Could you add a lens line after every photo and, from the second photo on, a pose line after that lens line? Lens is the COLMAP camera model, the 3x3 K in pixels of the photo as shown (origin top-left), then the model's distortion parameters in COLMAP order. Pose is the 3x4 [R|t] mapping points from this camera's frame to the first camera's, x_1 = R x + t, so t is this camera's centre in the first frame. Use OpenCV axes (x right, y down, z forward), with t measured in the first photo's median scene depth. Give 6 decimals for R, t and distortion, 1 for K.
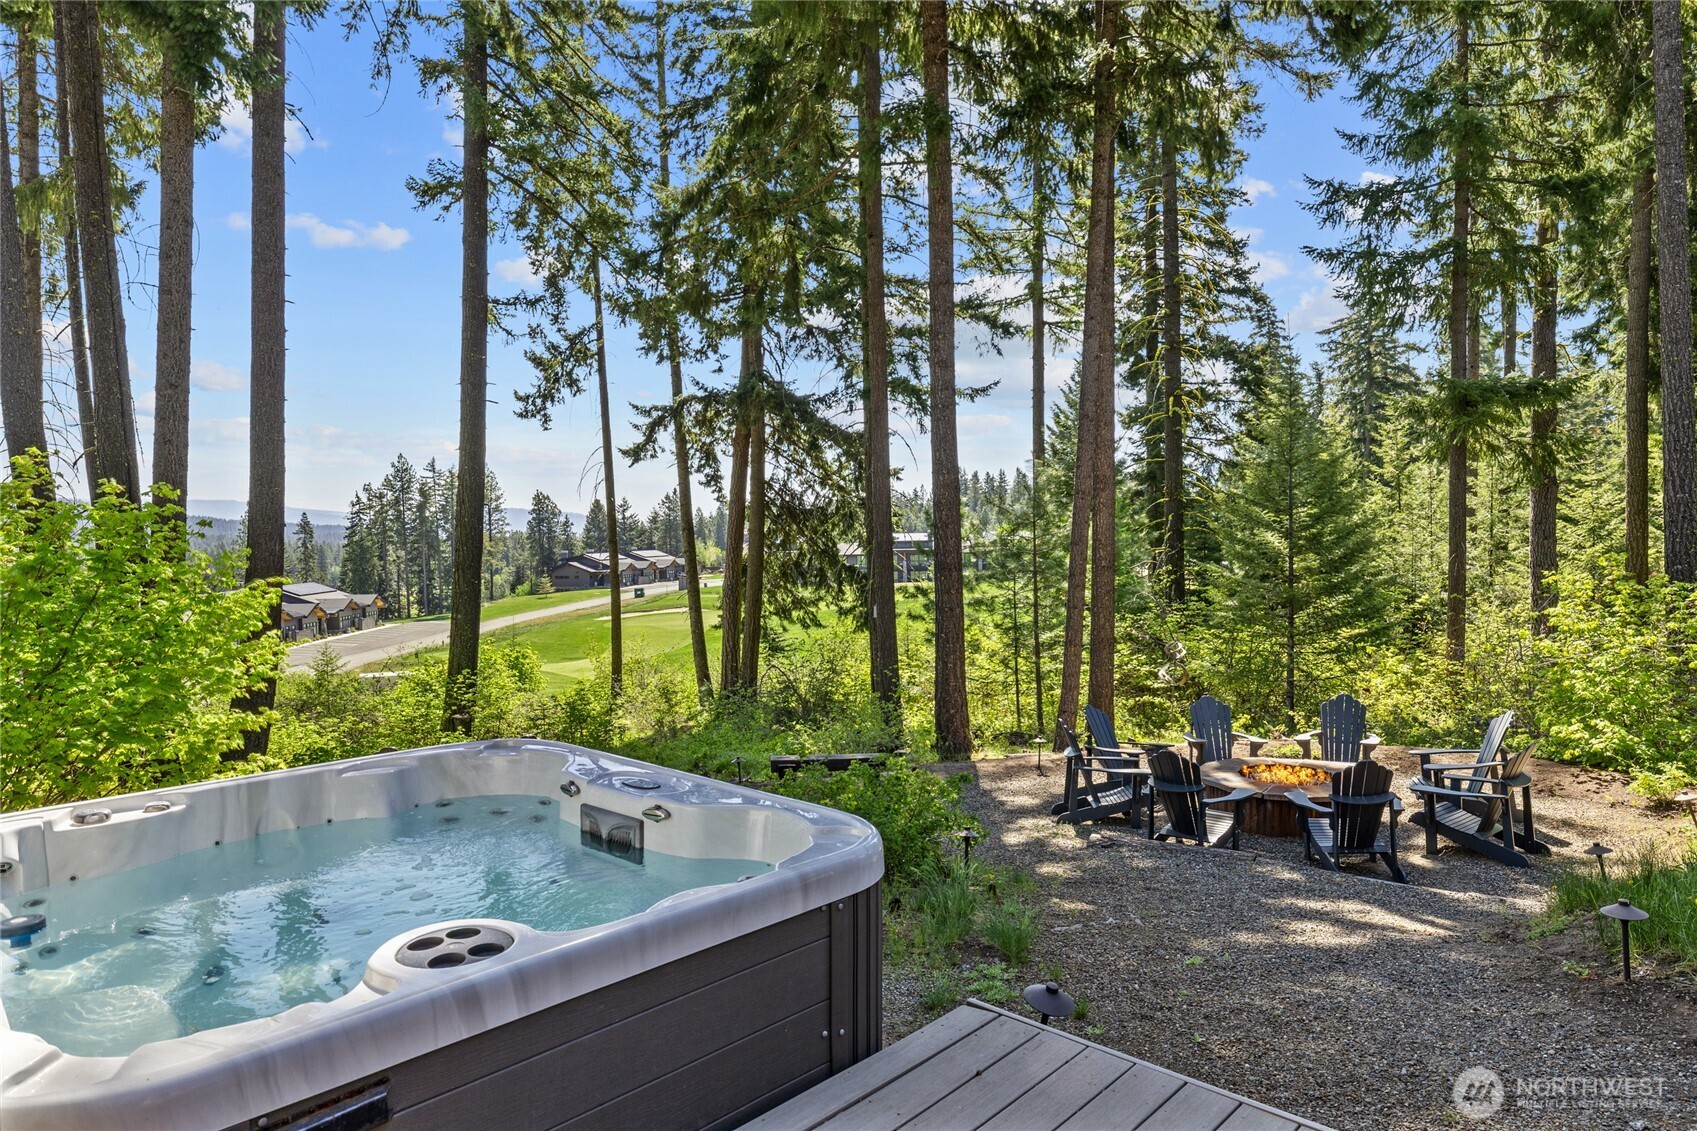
lens RADIAL K [[1074.0, 0, 863.6], [0, 1074.0, 559.5], [0, 0, 1]] dist [-0.004174, 0.011183]
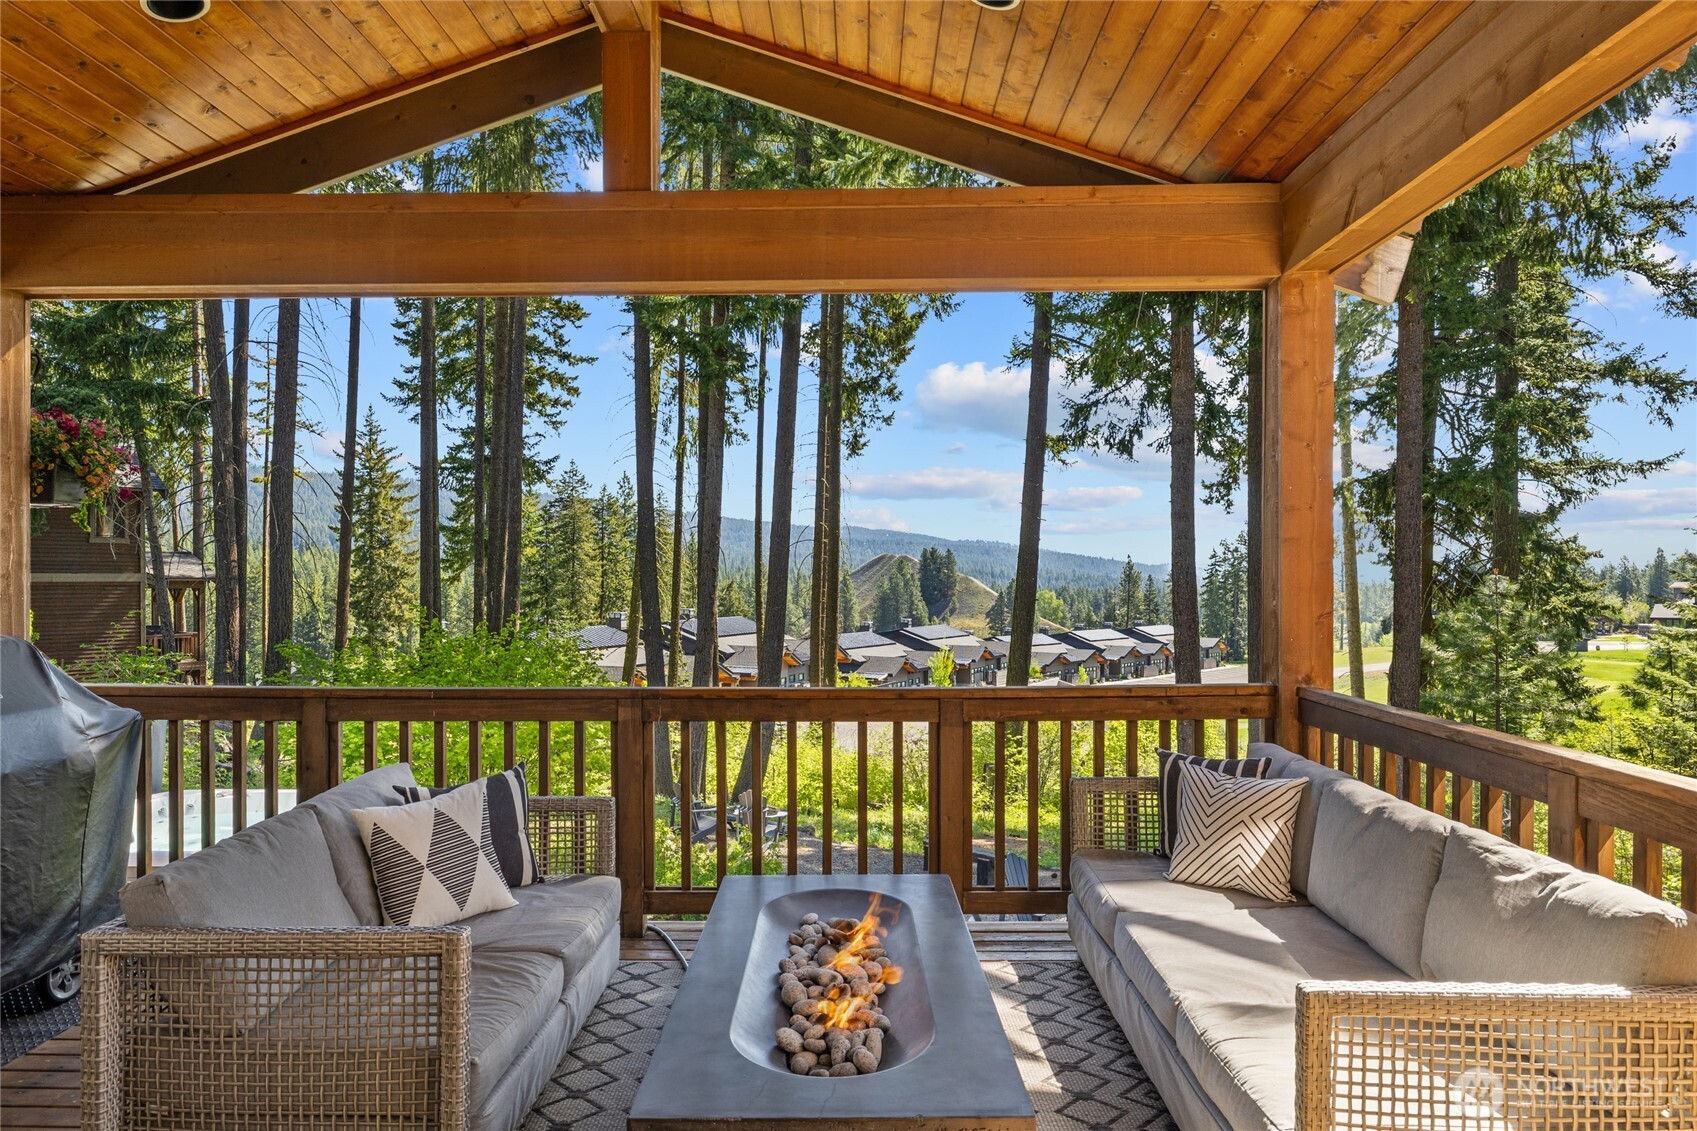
lens RADIAL K [[985.9, 0, 854.4], [0, 985.9, 590.4], [0, 0, 1]] dist [-0.000977, 0.000642]
pose [[0.692066, 0.022473, -0.721485, 0.176260], [-0.033159, 0.999450, -0.000676, -0.028786], [0.721072, 0.024391, 0.692430, 0.019054]]
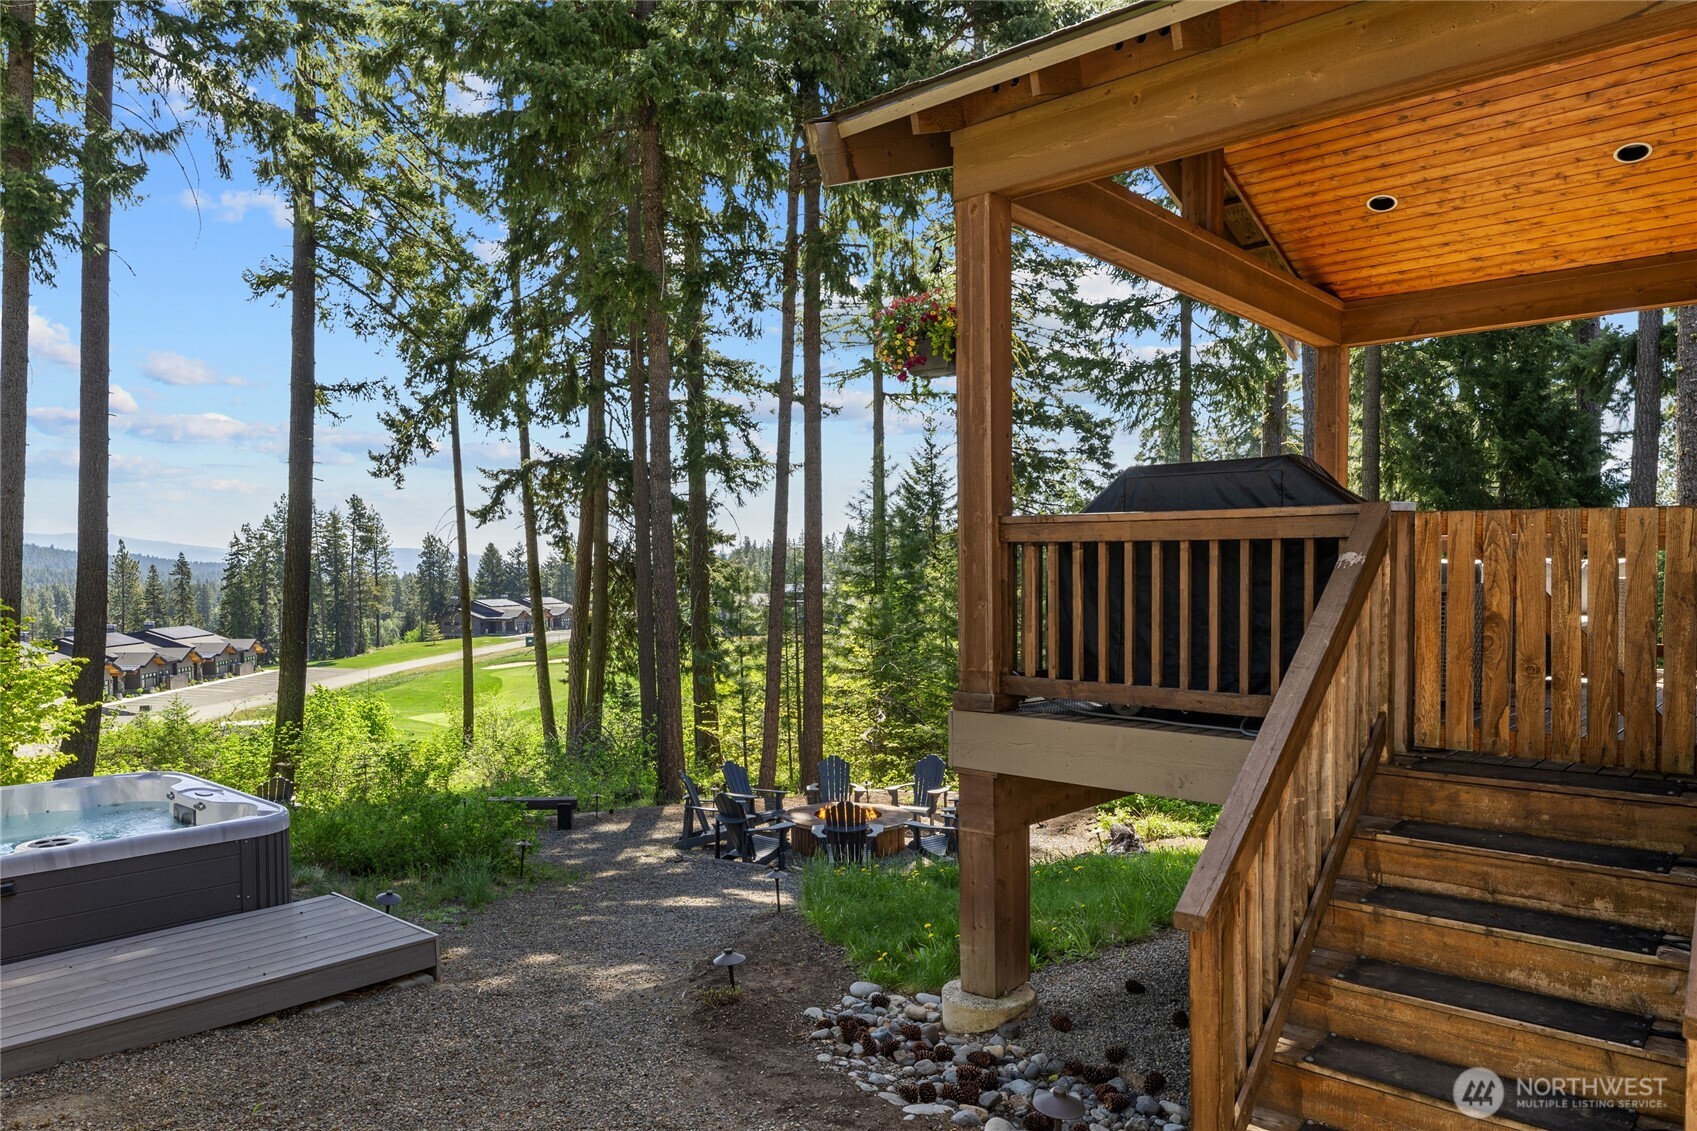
lens RADIAL K [[1112.4, 0, 784.7], [0, 1112.4, 632.1], [0, 0, 1]] dist [0.003767, -0.003799]
pose [[0.999758, 0.016000, 0.015077, 0.061462], [-0.016299, 0.999669, 0.019912, -0.010949], [-0.014753, -0.020153, 0.999688, -0.078716]]
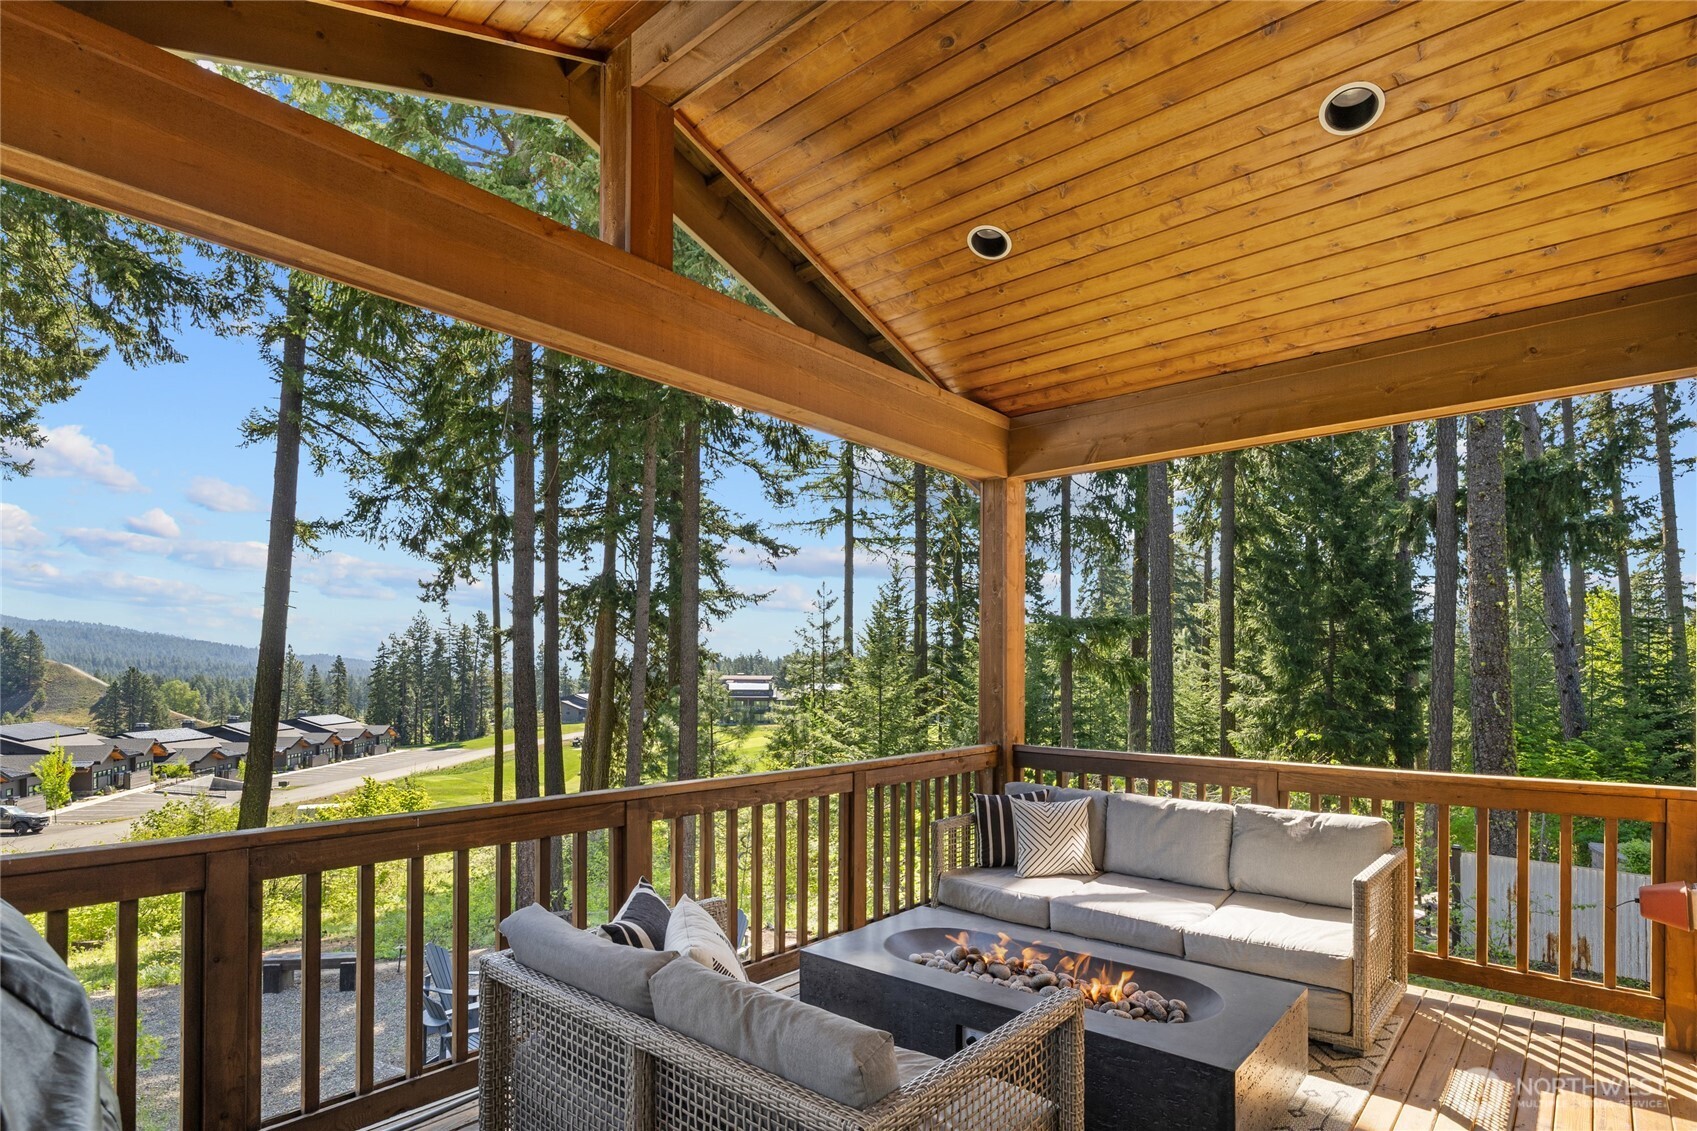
lens RADIAL K [[851.9, 0, 871.4], [0, 851.9, 670.9], [0, 0, 1]] dist [-0.003643, 0.002009]
pose [[0.997250, 0.022846, 0.070500, 0.125977], [-0.020271, 0.999109, -0.037018, -0.027342], [-0.071283, 0.035487, 0.996825, -0.001987]]
